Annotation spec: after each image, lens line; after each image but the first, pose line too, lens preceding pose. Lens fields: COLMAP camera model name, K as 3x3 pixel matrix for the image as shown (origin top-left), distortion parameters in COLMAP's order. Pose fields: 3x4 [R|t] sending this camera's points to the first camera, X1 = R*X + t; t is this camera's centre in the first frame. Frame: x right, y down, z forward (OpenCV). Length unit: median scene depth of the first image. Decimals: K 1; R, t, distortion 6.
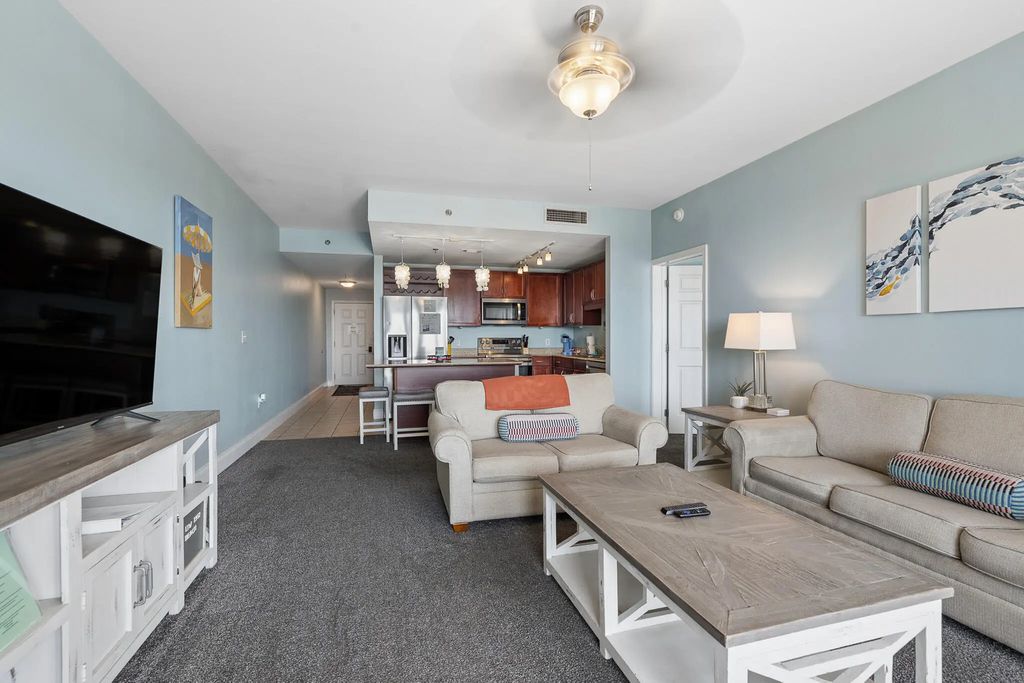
lens RADIAL K [[463.8, 0, 510.1], [0, 463.8, 339.8], [0, 0, 1]] dist [-0.001189, 0.001202]
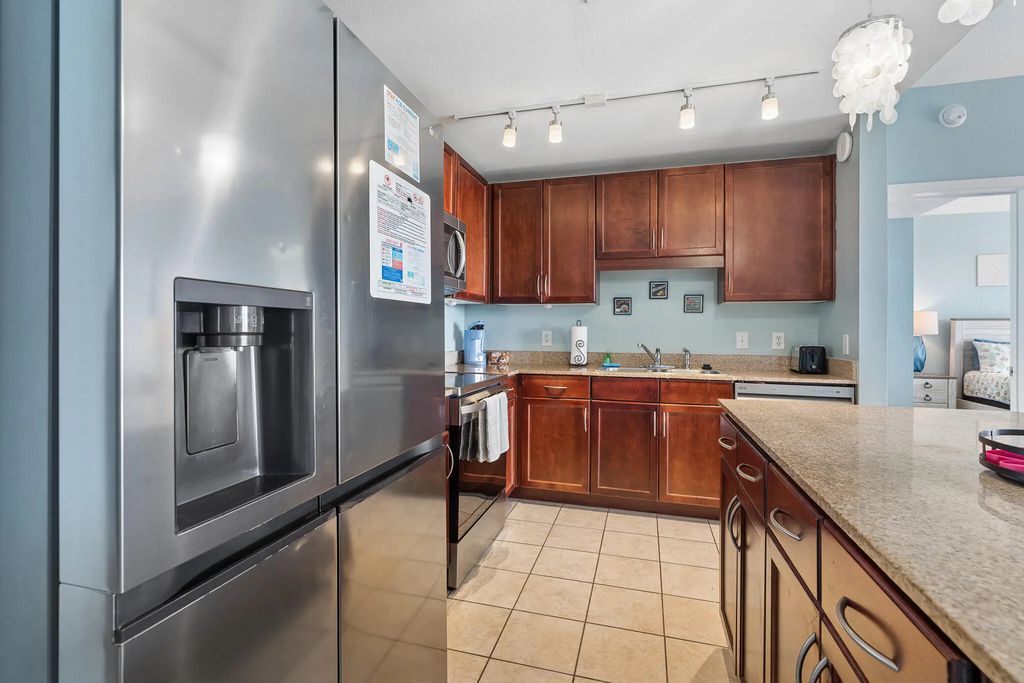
lens RADIAL K [[463.8, 0, 521.0], [0, 463.8, 328.3], [0, 0, 1]] dist [-0.001189, 0.001202]
pose [[0.519348, 0.011390, 0.854487, -0.636682], [-0.003350, 0.999931, -0.011293, -0.000754], [-0.854556, 0.003003, 0.519350, 1.903656]]
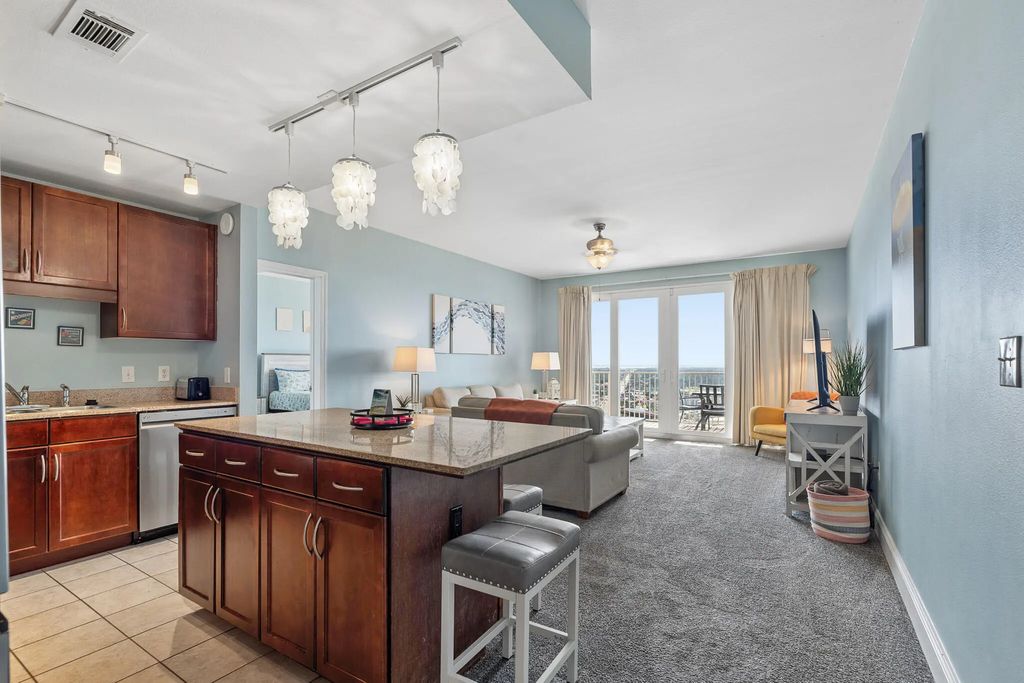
lens RADIAL K [[463.8, 0, 512.8], [0, 463.8, 362.0], [0, 0, 1]] dist [-0.001189, 0.001202]
pose [[-0.679138, 0.004116, 0.733999, -0.899480], [0.004613, 0.999988, -0.001340, -0.010074], [-0.733996, 0.002476, -0.679149, 2.101227]]
